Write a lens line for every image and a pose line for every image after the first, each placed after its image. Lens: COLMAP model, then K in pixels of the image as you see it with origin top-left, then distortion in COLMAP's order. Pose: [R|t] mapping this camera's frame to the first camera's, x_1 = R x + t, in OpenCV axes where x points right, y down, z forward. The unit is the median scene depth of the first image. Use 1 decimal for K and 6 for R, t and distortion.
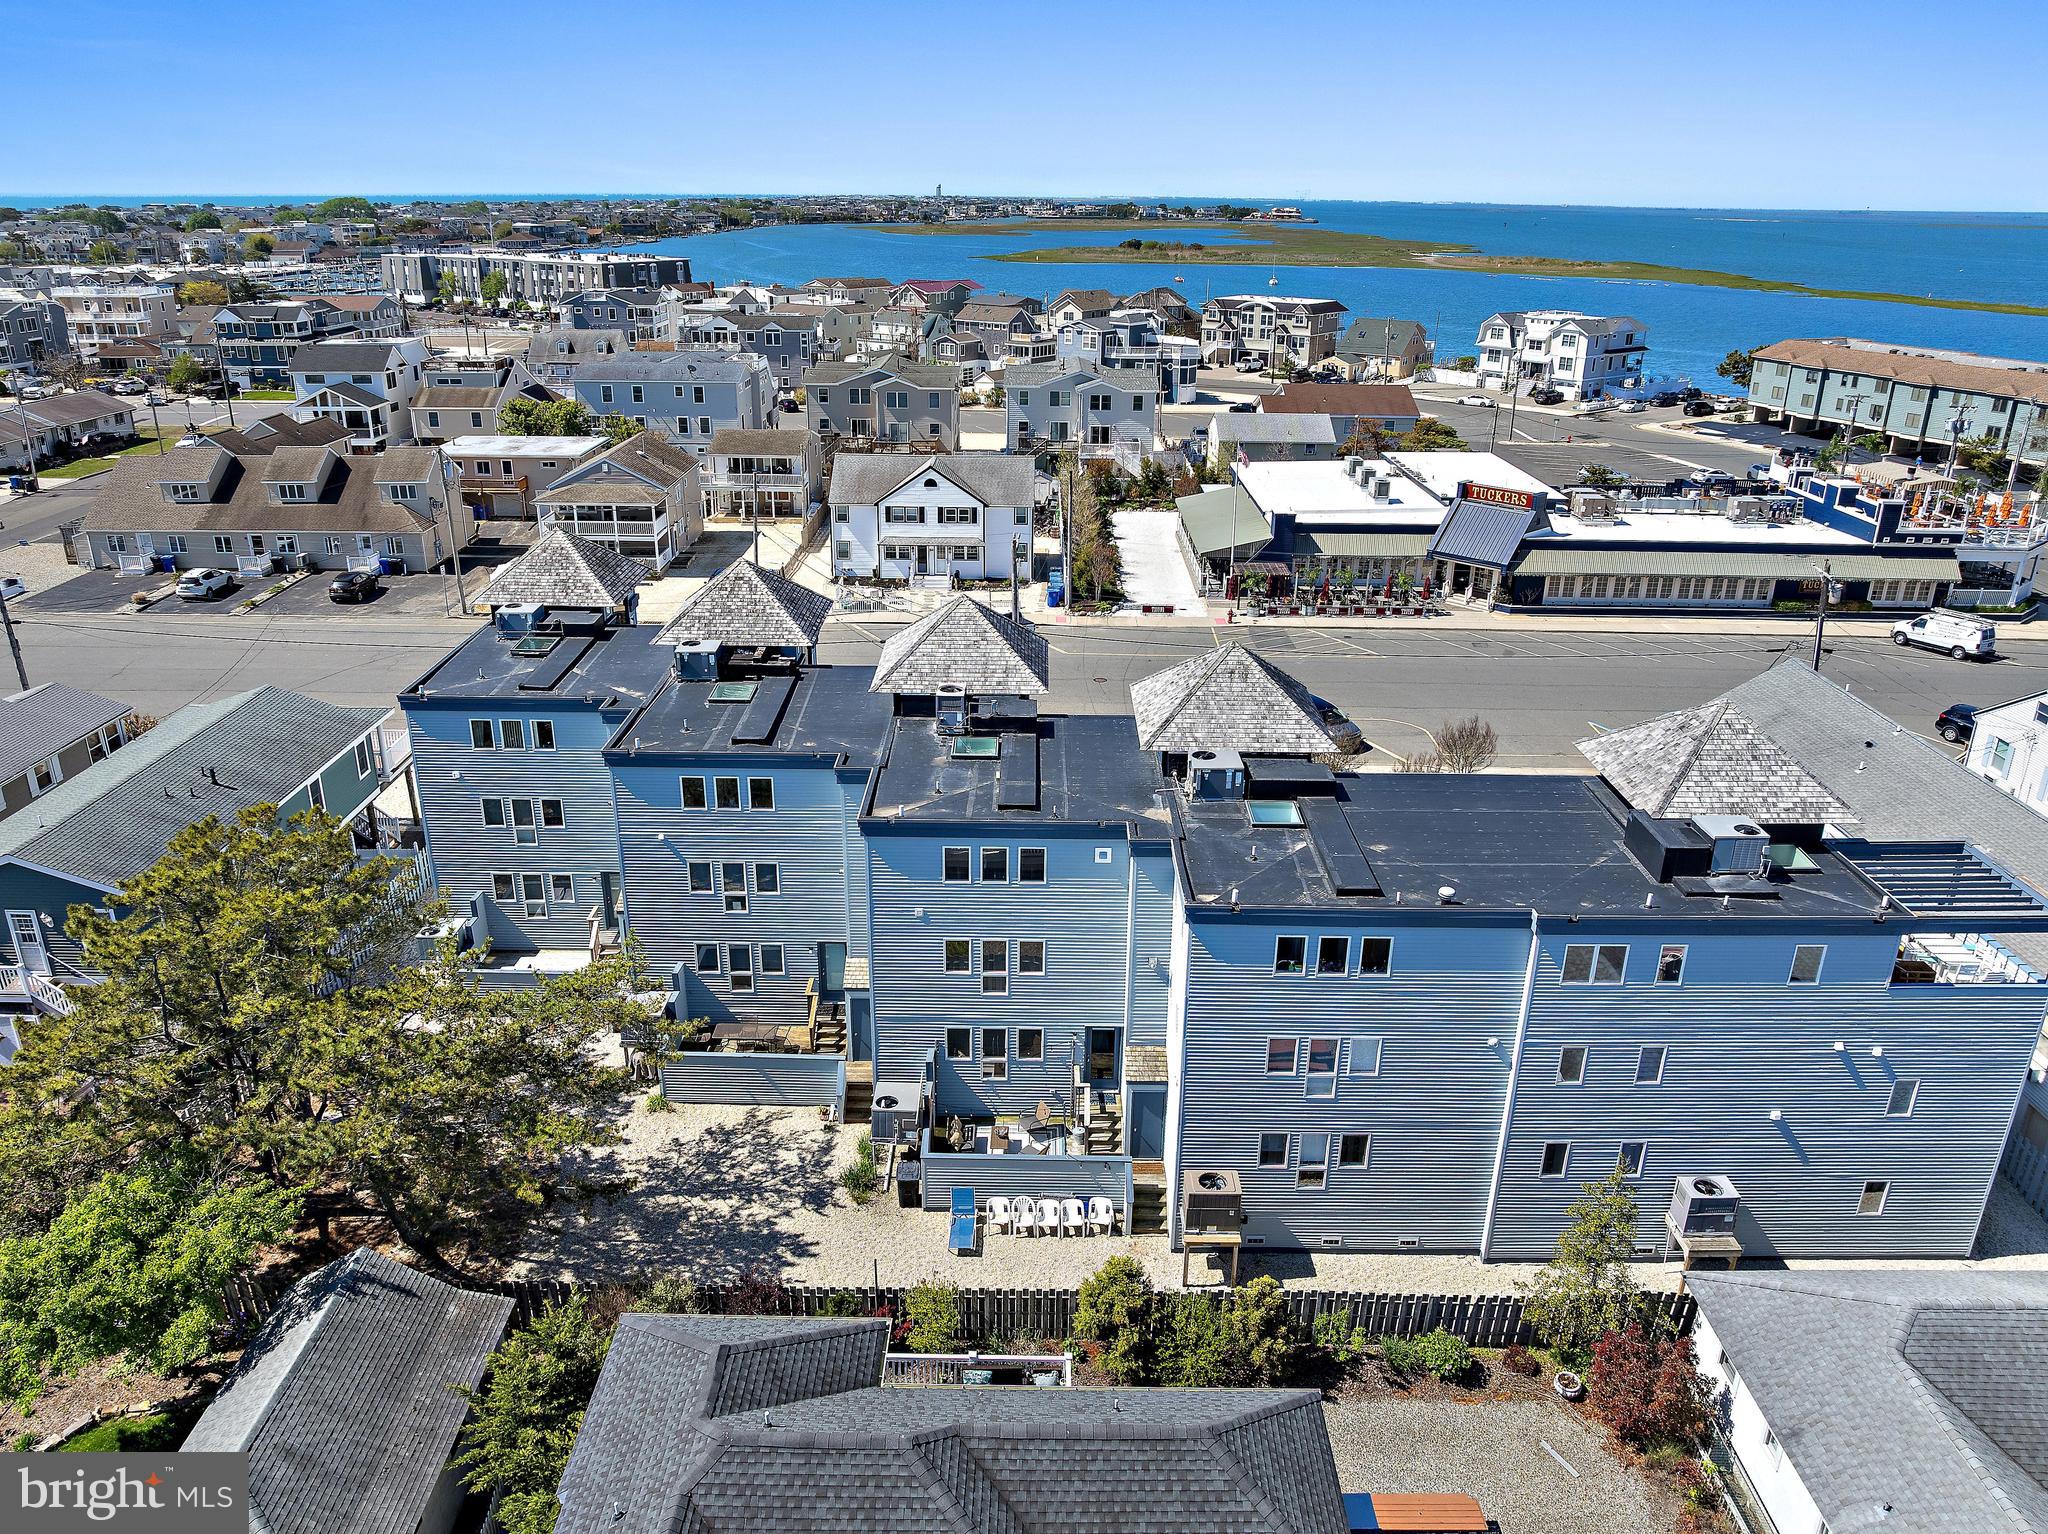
lens RADIAL K [[1445.5, 0, 1049.5], [0, 1445.5, 764.8], [0, 0, 1]] dist [-0.042551, 0.001279]
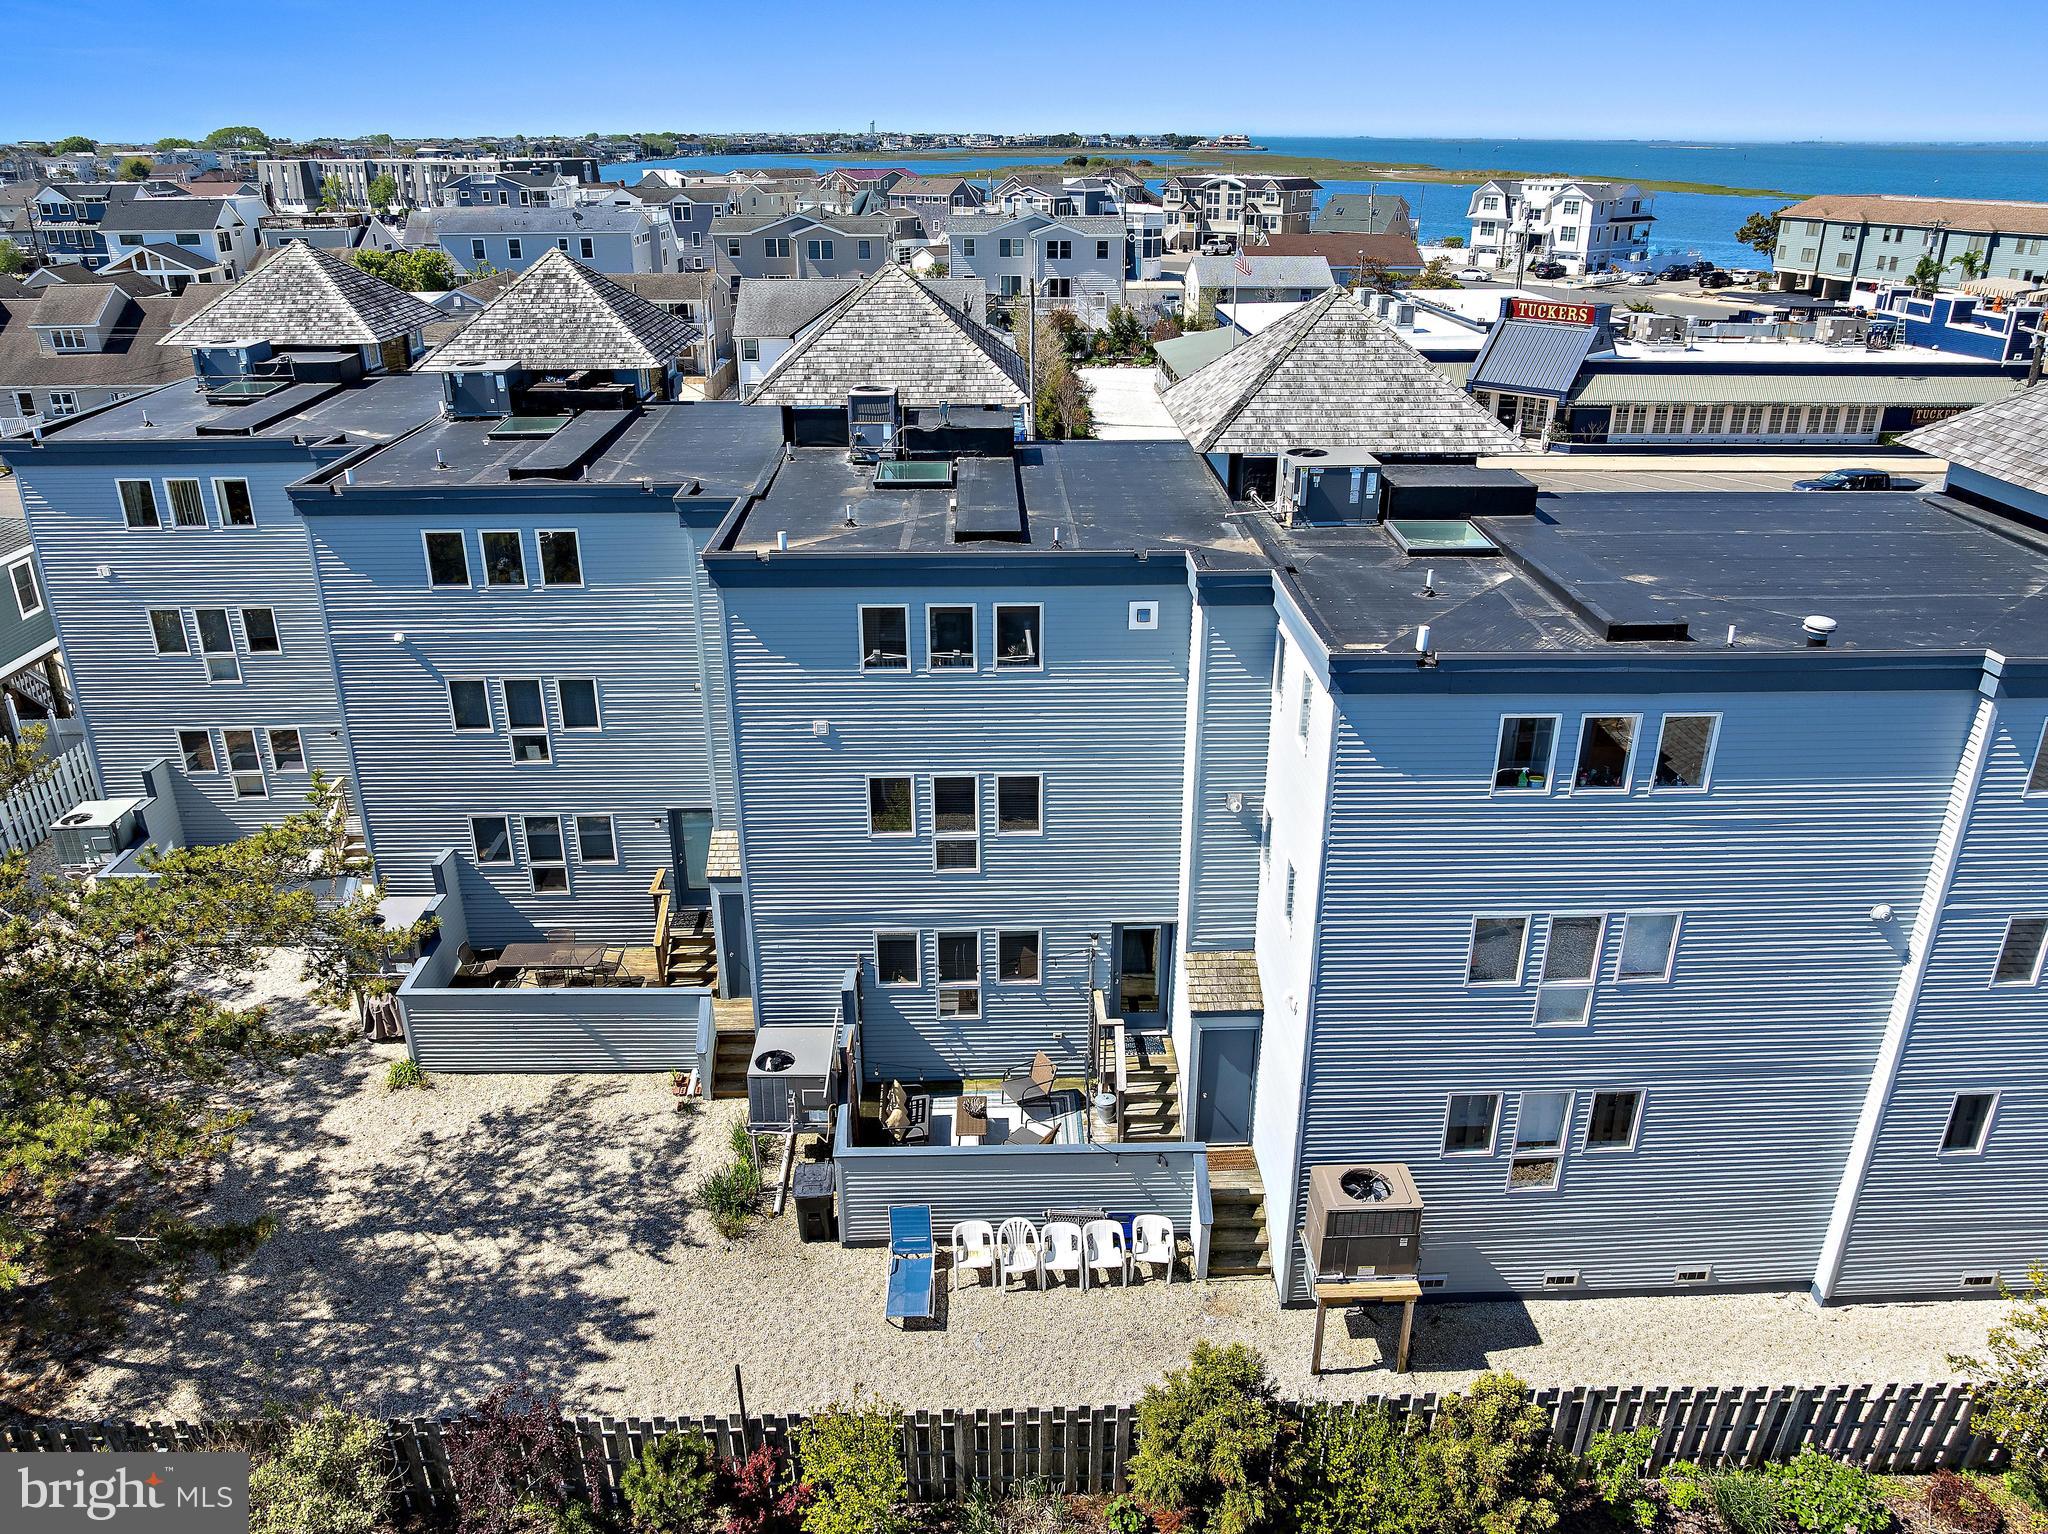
lens RADIAL K [[1445.5, 0, 1046.1], [0, 1445.5, 771.8], [0, 0, 1]] dist [-0.042551, 0.001279]
pose [[0.999223, -0.024003, 0.031263, -0.017342], [0.023082, 0.999299, 0.029489, 0.092123], [-0.031949, -0.028744, 0.999076, 0.375716]]
